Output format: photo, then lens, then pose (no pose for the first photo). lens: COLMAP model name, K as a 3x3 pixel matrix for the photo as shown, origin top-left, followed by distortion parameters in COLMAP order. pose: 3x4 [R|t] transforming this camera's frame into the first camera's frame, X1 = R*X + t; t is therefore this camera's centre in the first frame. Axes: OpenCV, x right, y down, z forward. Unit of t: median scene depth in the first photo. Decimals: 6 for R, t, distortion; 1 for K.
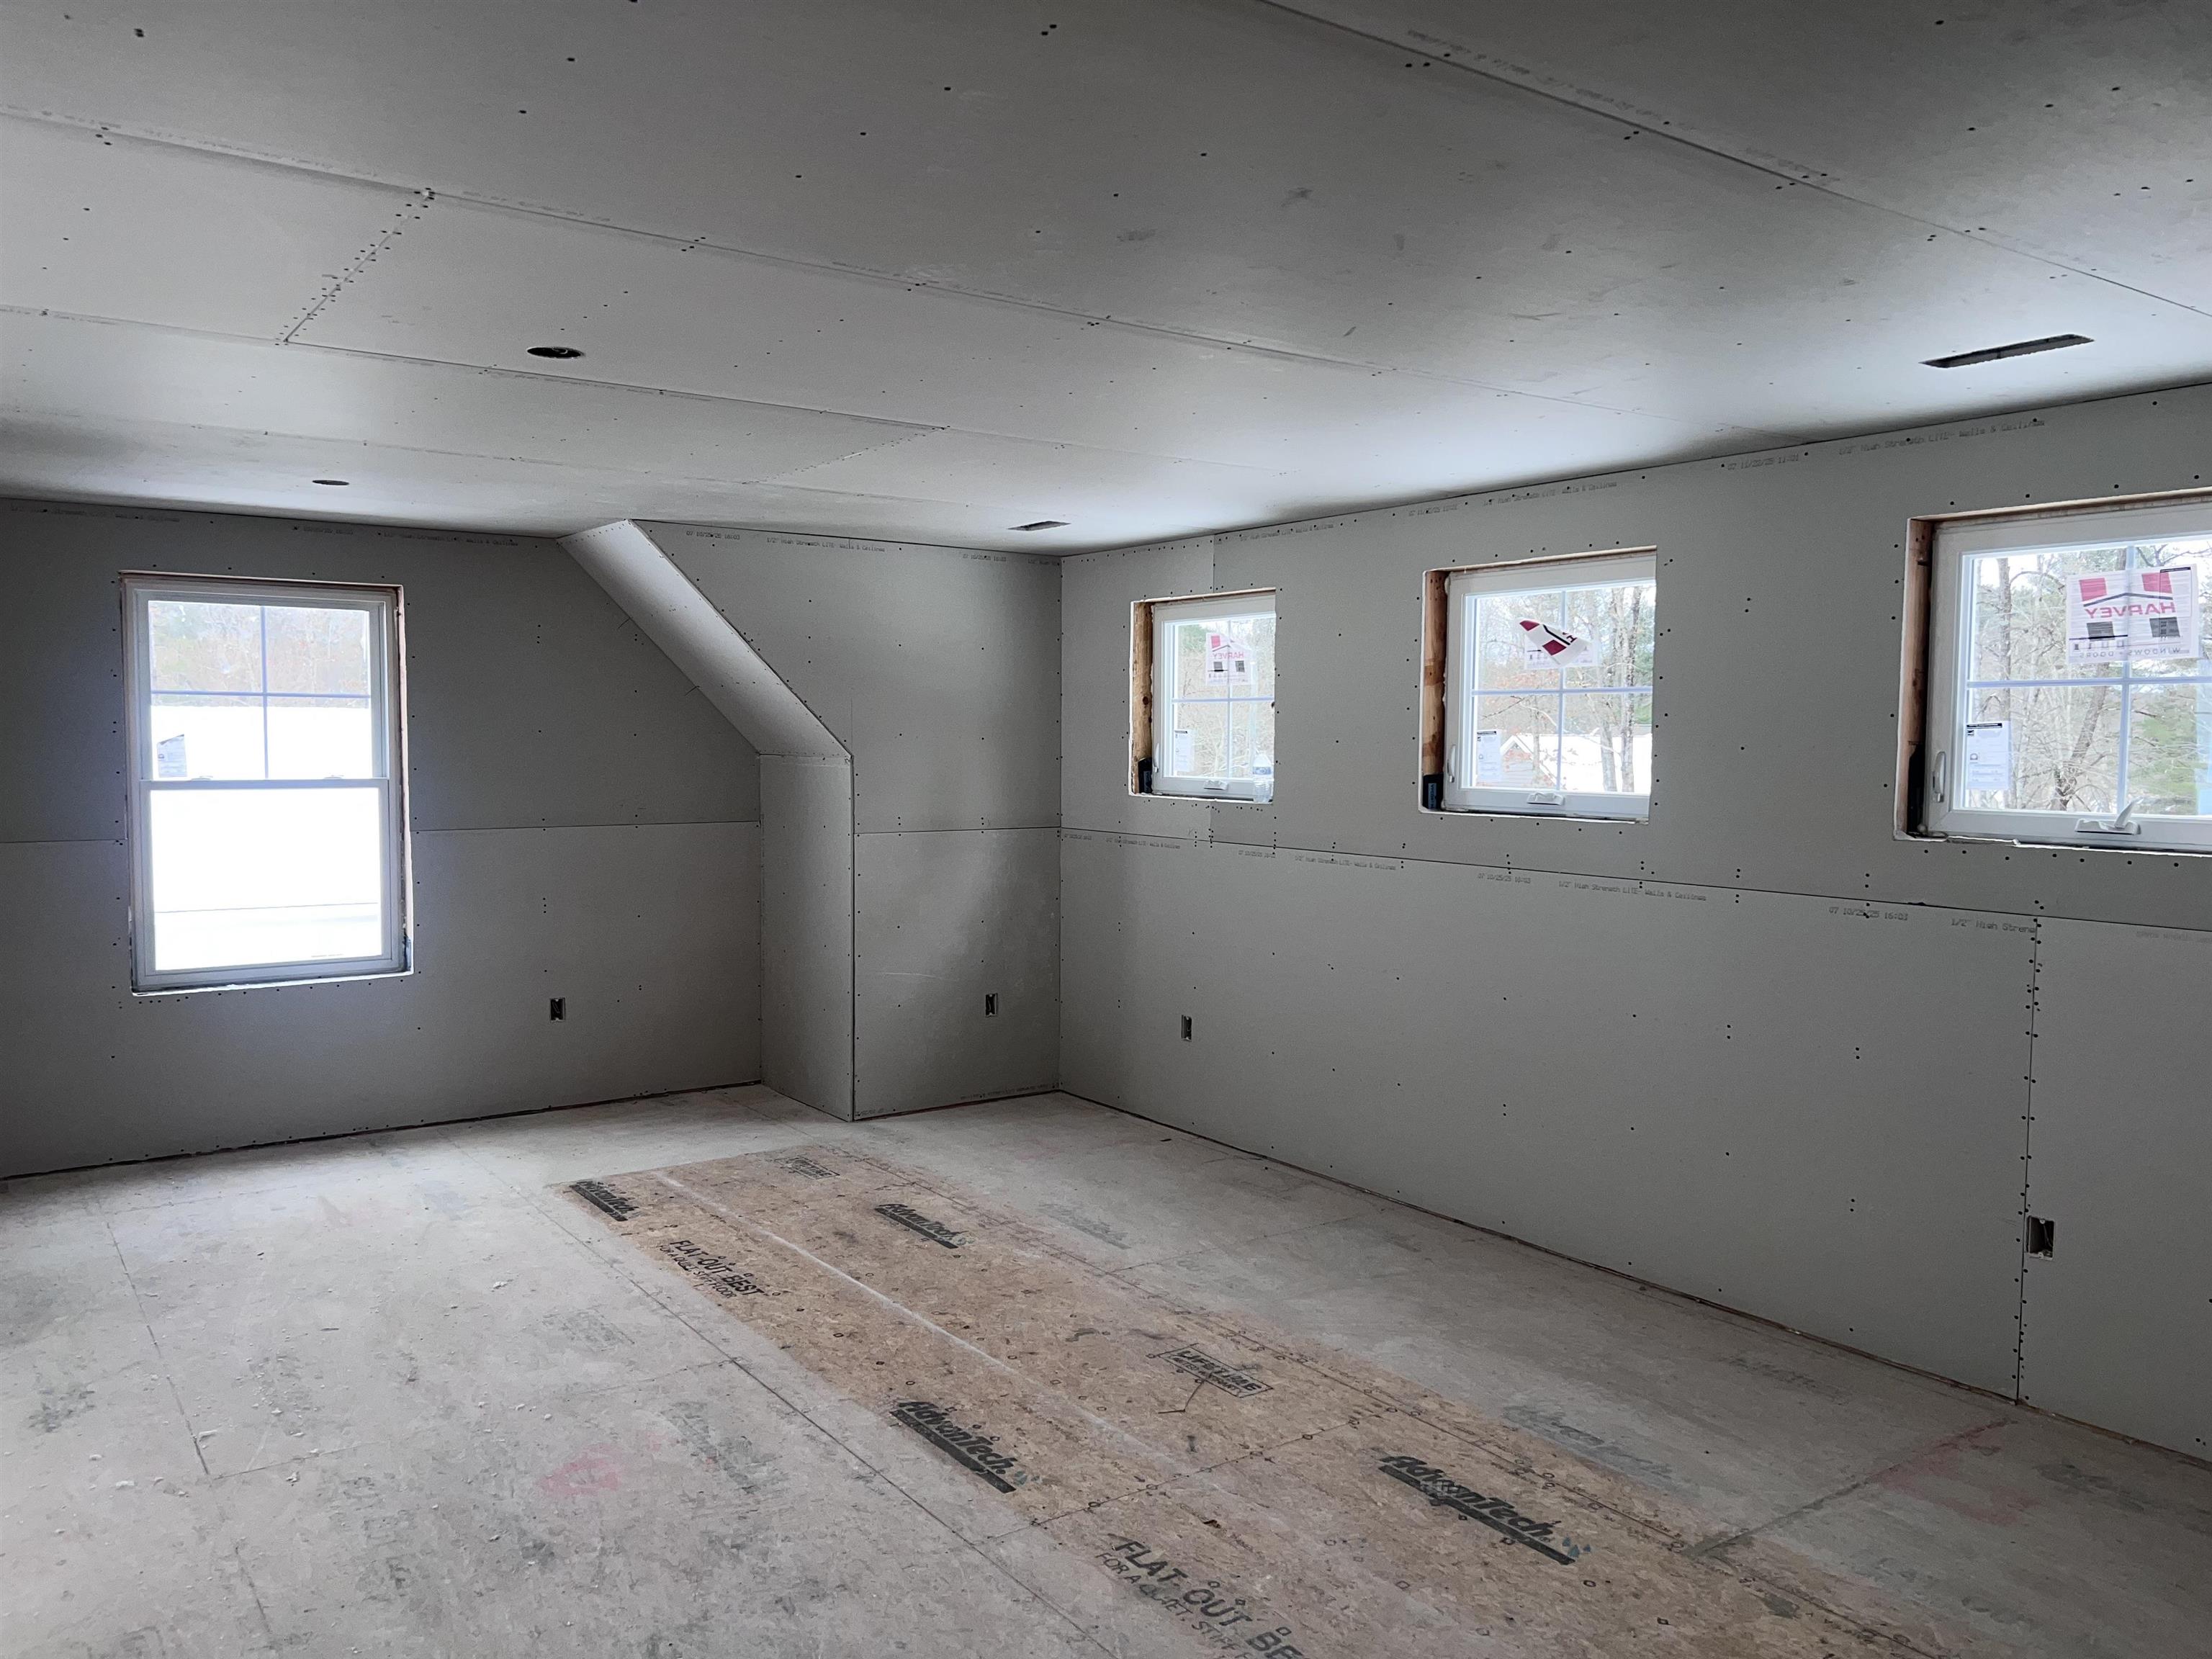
lens RADIAL K [[1660.4, 0, 1106.0], [0, 1660.4, 829.5], [0, 0, 1]] dist [0.082435, -0.090698]
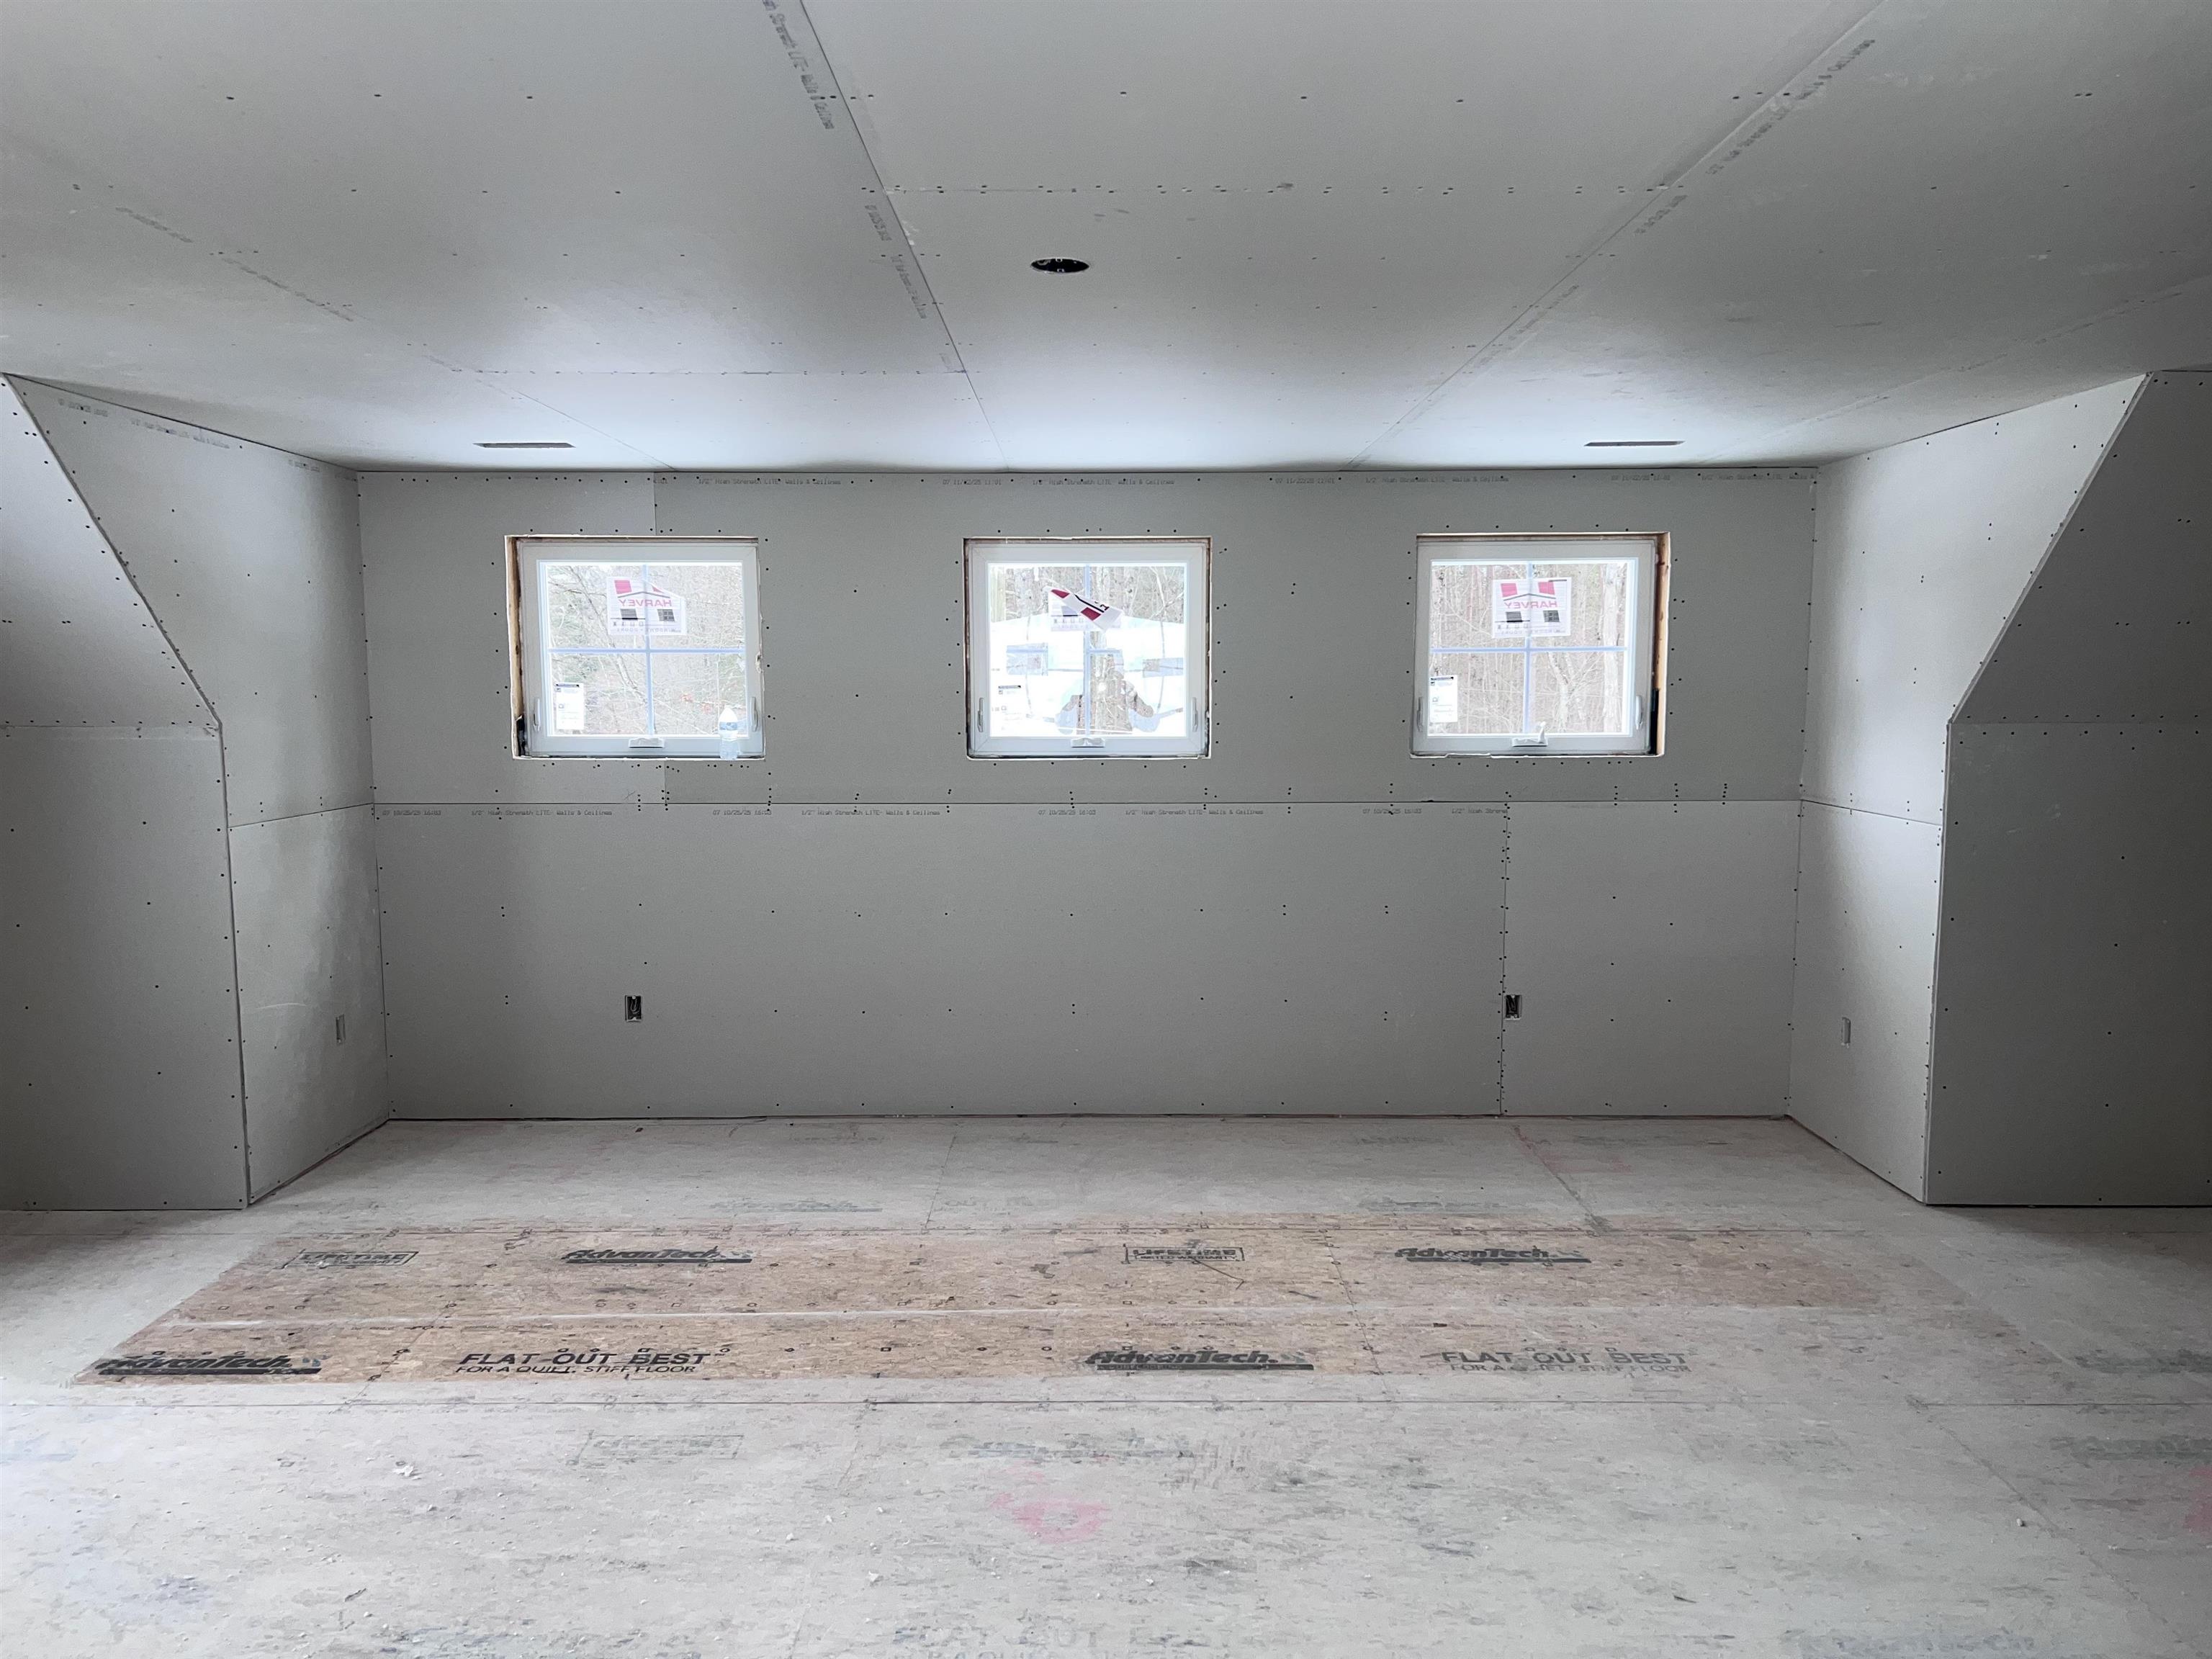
lens RADIAL K [[1661.8, 0, 1094.9], [0, 1661.8, 849.1], [0, 0, 1]] dist [0.073748, -0.076563]
pose [[0.582706, -0.091452, 0.807521, -0.696195], [0.053401, 0.995809, 0.074242, -0.030156], [-0.810926, -0.000139, 0.585148, 0.313803]]
